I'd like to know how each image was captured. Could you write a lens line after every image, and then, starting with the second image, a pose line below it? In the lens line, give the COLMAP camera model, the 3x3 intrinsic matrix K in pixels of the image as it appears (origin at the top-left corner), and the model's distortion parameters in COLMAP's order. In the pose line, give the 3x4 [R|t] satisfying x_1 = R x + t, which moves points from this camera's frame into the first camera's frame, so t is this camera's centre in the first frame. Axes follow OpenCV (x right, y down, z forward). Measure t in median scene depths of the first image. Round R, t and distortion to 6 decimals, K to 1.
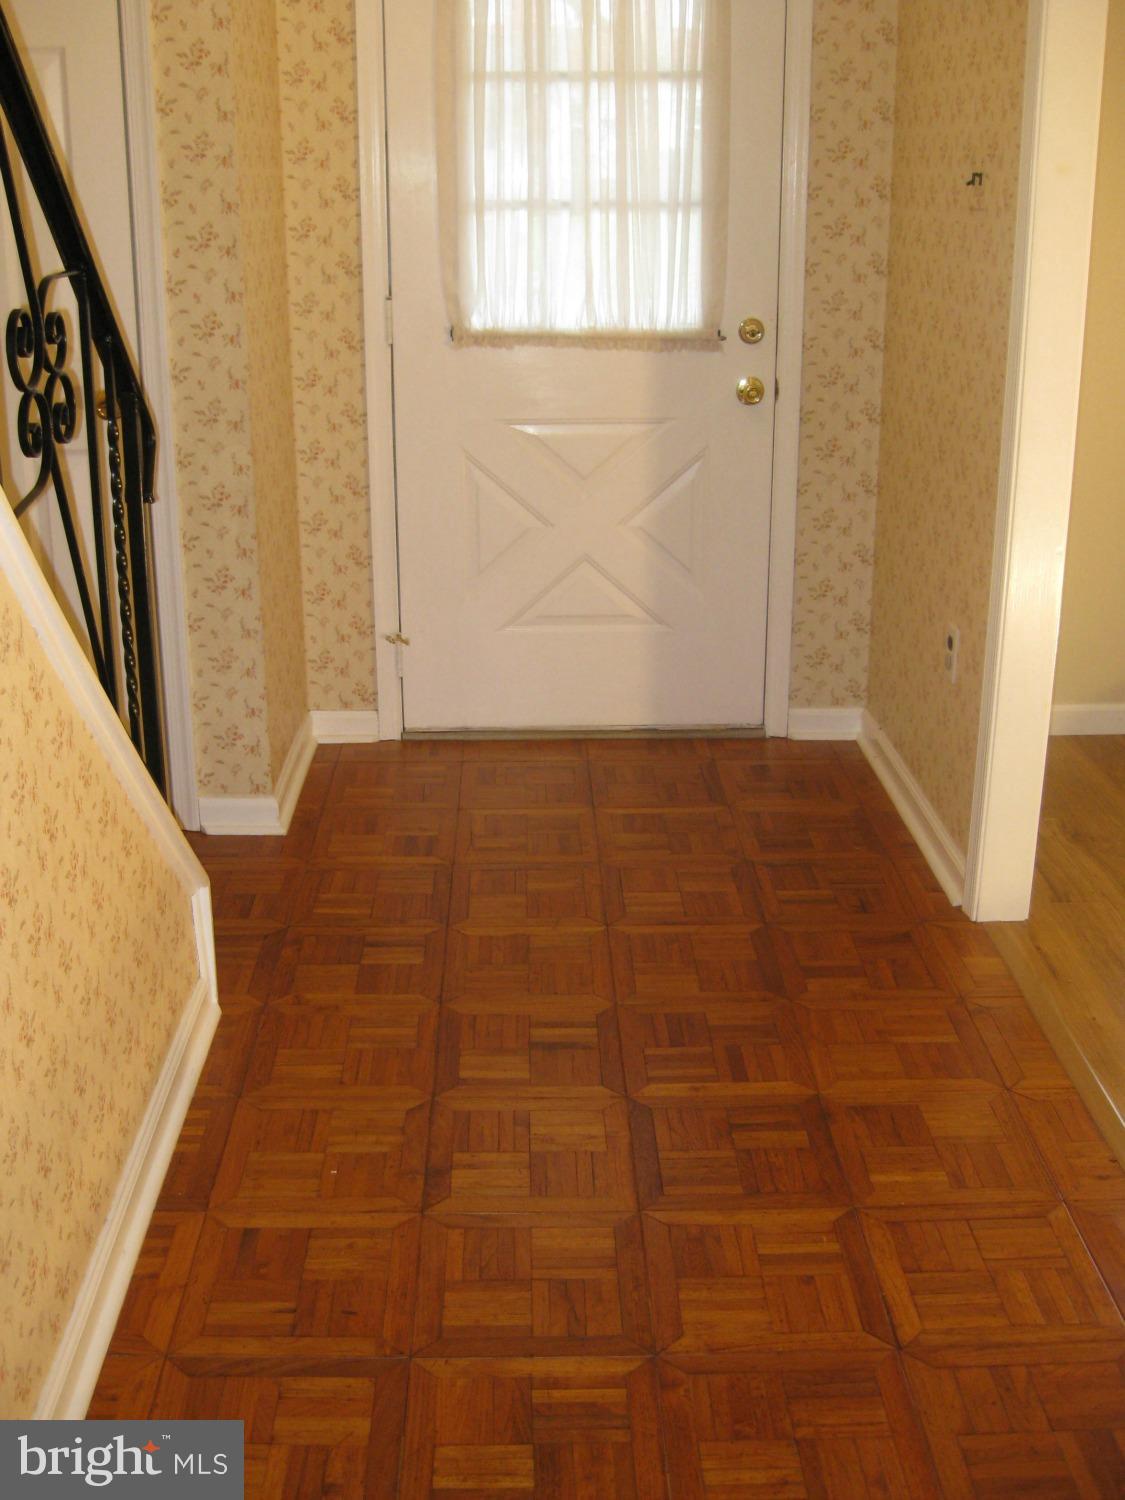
lens RADIAL K [[1661.5, 0, 562.5], [0, 1661.5, 750.0], [0, 0, 1]] dist [-0.197947, 0.166869]
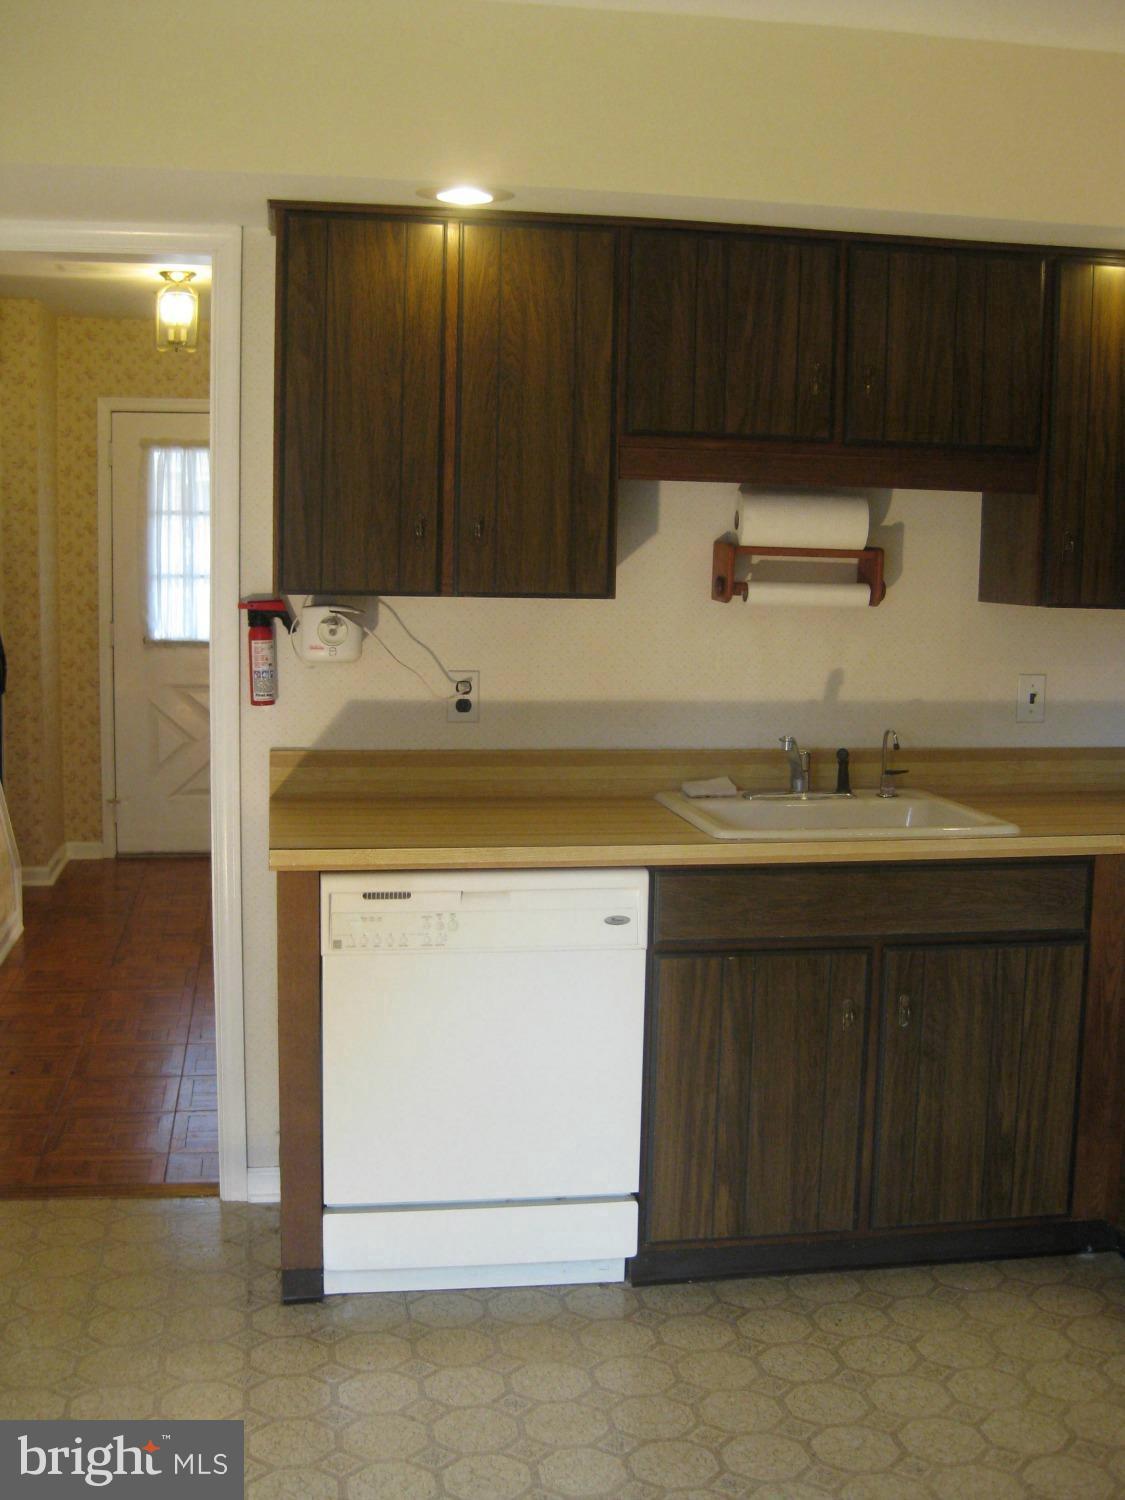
lens RADIAL K [[1661.5, 0, 562.5], [0, 1661.5, 750.0], [0, 0, 1]] dist [-0.197947, 0.166869]
pose [[0.988618, -0.002434, 0.150429, 0.129824], [0.035470, 0.975455, -0.217322, 0.311667], [-0.146208, 0.220184, 0.964439, -0.917668]]
